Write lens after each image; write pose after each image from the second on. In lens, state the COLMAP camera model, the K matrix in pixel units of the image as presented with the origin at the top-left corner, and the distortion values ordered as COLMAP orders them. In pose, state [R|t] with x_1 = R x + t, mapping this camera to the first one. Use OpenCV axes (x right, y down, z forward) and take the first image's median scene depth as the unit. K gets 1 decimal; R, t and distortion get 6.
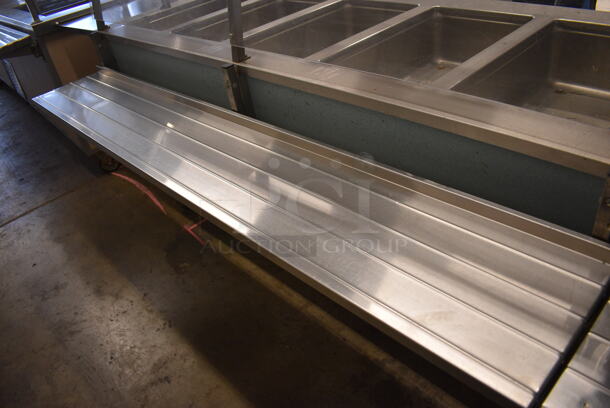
lens RADIAL K [[472.4, 0, 305.0], [0, 472.4, 204.0], [0, 0, 1]] dist [-0.113660, 0.030571]
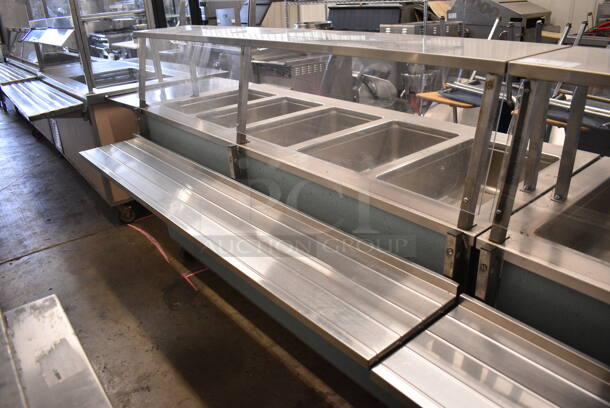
lens RADIAL K [[472.4, 0, 305.0], [0, 472.4, 204.0], [0, 0, 1]] dist [-0.113660, 0.030571]
pose [[0.992960, 0.115771, -0.025050, 0.079827], [-0.118415, 0.975365, -0.186120, 0.081124], [0.002885, 0.187776, 0.982208, -0.257895]]
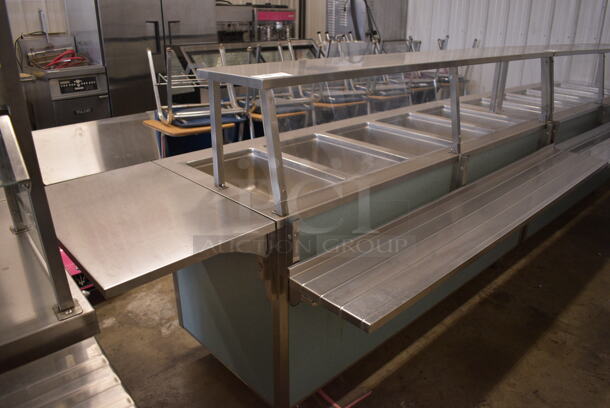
lens RADIAL K [[472.4, 0, 305.0], [0, 472.4, 204.0], [0, 0, 1]] dist [-0.113660, 0.030571]
pose [[0.012244, -0.243555, 0.969810, -1.321933], [0.581651, 0.790644, 0.191216, -0.597589], [-0.813346, 0.561750, 0.151345, 0.999094]]
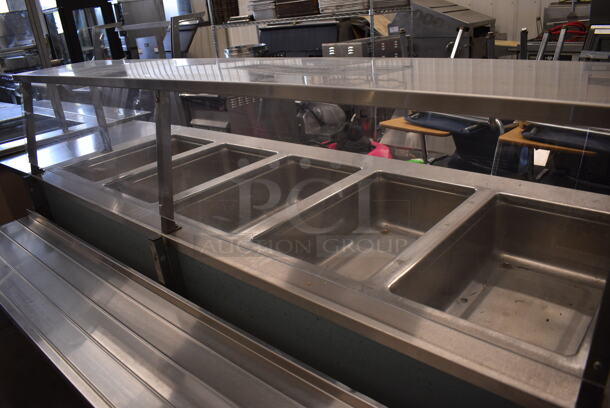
lens RADIAL K [[472.4, 0, 305.0], [0, 472.4, 204.0], [0, 0, 1]] dist [-0.113660, 0.030571]
pose [[0.995686, 0.019510, 0.090715, 0.034506], [0.002225, 0.972343, -0.233548, -0.113236], [-0.092763, 0.232742, 0.968104, 0.047728]]
